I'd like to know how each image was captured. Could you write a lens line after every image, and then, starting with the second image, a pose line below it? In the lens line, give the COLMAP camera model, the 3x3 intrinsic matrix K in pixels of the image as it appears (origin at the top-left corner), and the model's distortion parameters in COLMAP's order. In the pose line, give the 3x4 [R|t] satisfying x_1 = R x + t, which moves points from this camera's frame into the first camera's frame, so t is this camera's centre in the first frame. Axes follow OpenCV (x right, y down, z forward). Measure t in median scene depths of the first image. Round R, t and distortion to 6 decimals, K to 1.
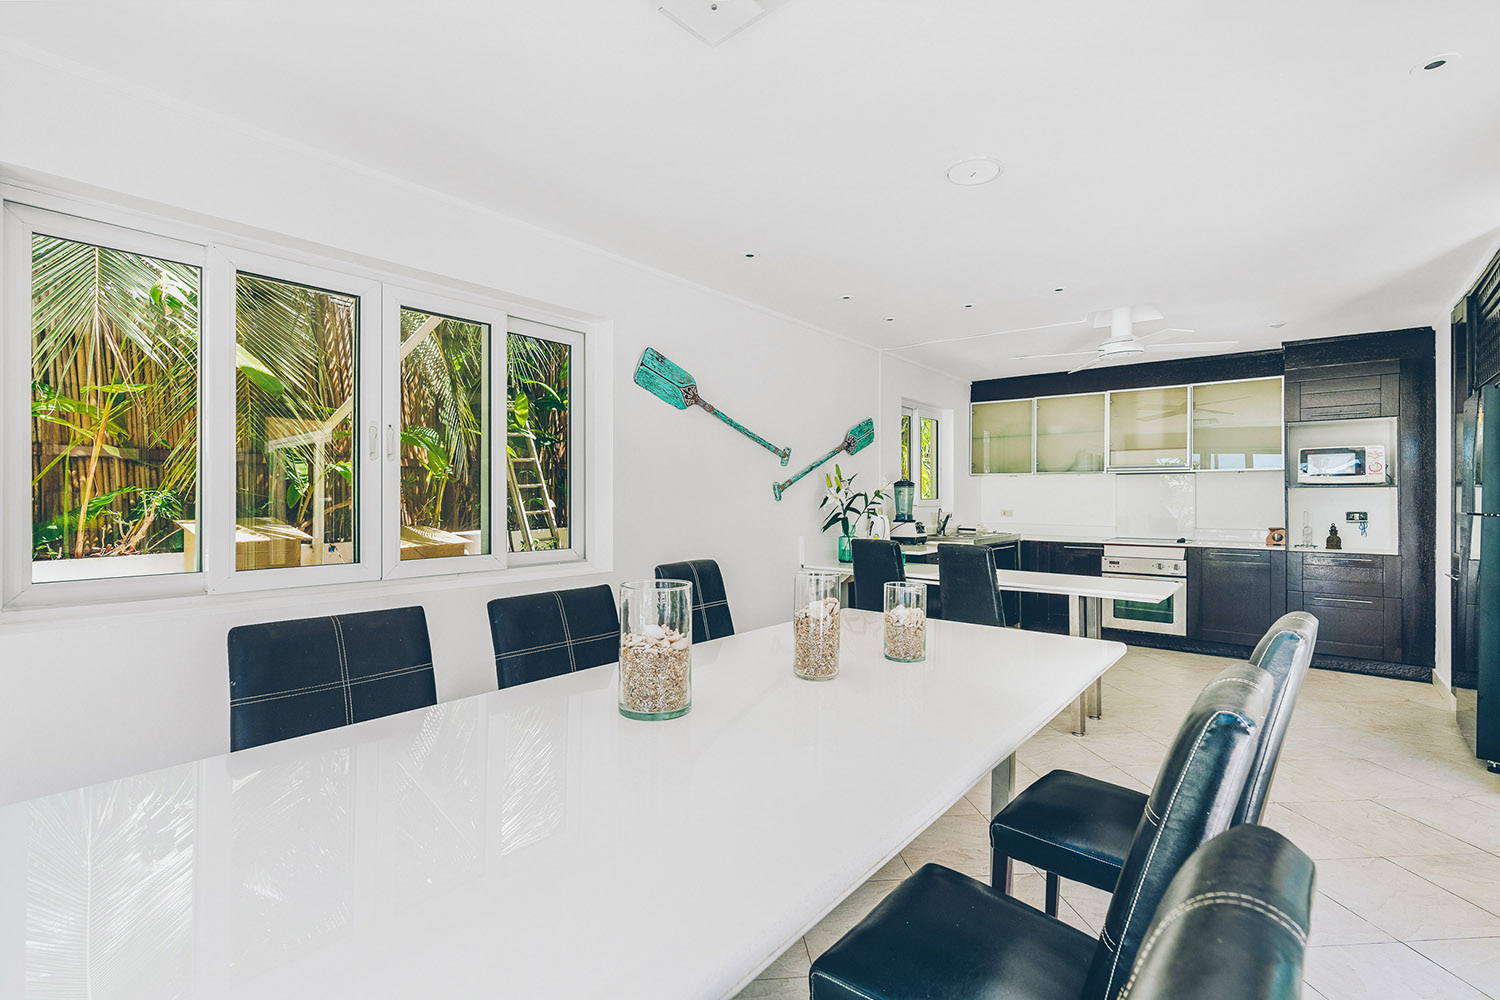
lens RADIAL K [[699.8, 0, 750.0], [0, 699.8, 500.0], [0, 0, 1]] dist [0.002848, 0.000135]
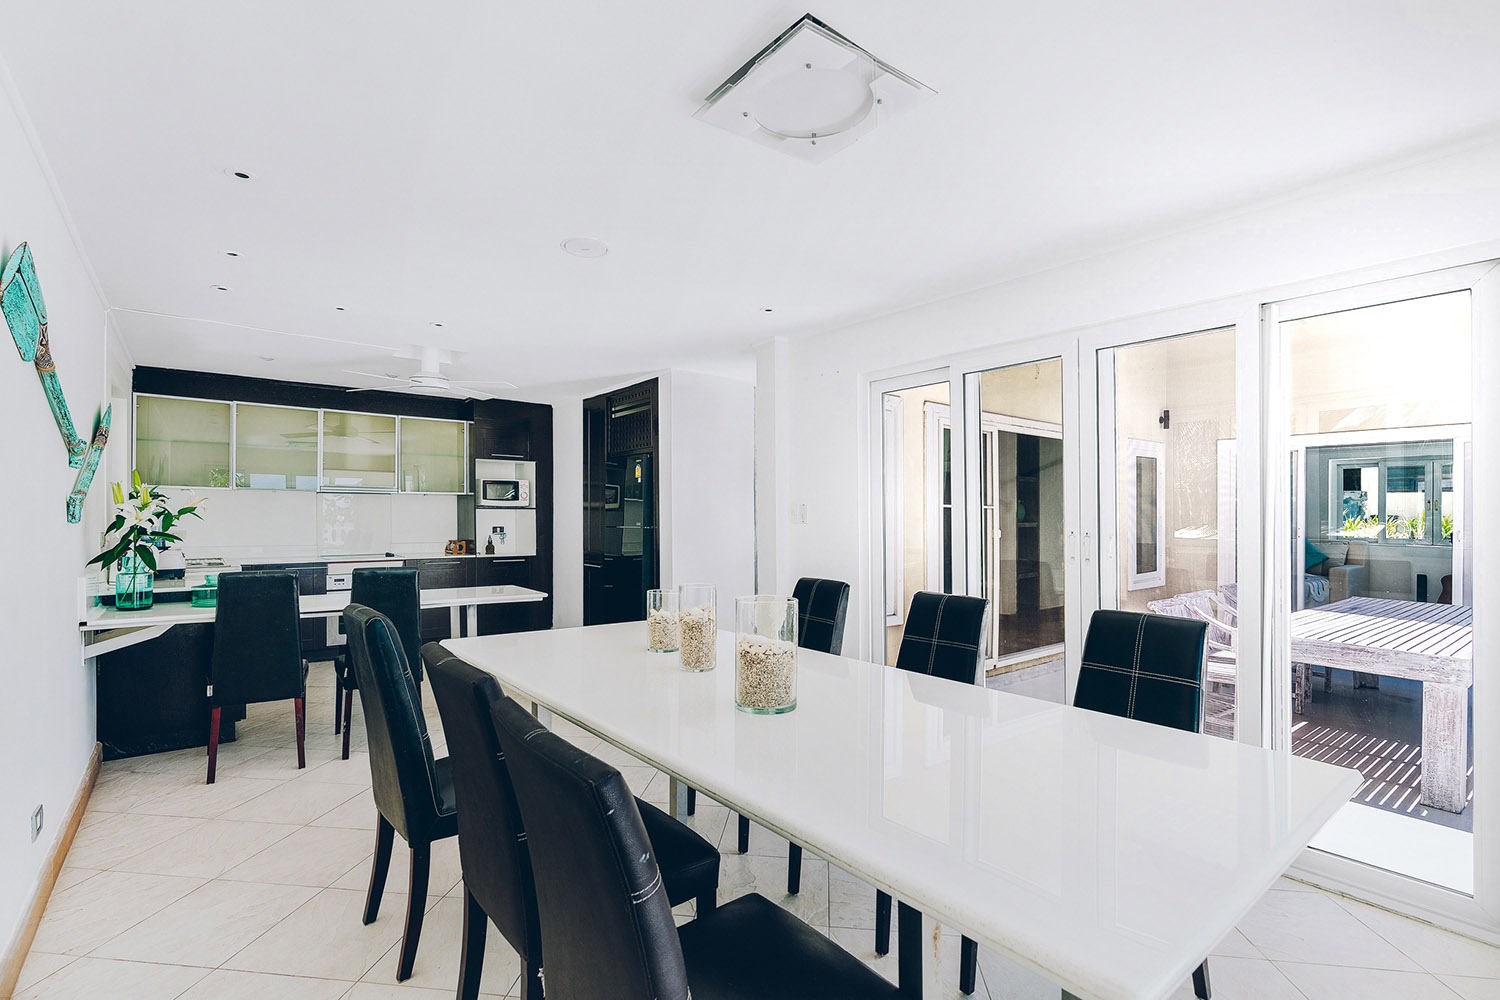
lens RADIAL K [[699.8, 0, 750.0], [0, 699.8, 500.0], [0, 0, 1]] dist [0.002848, 0.000135]
pose [[0.211479, 0.022301, 0.977128, -0.382521], [-0.002003, 0.999747, -0.022384, -0.005690], [-0.977380, 0.002776, 0.211470, 0.222735]]
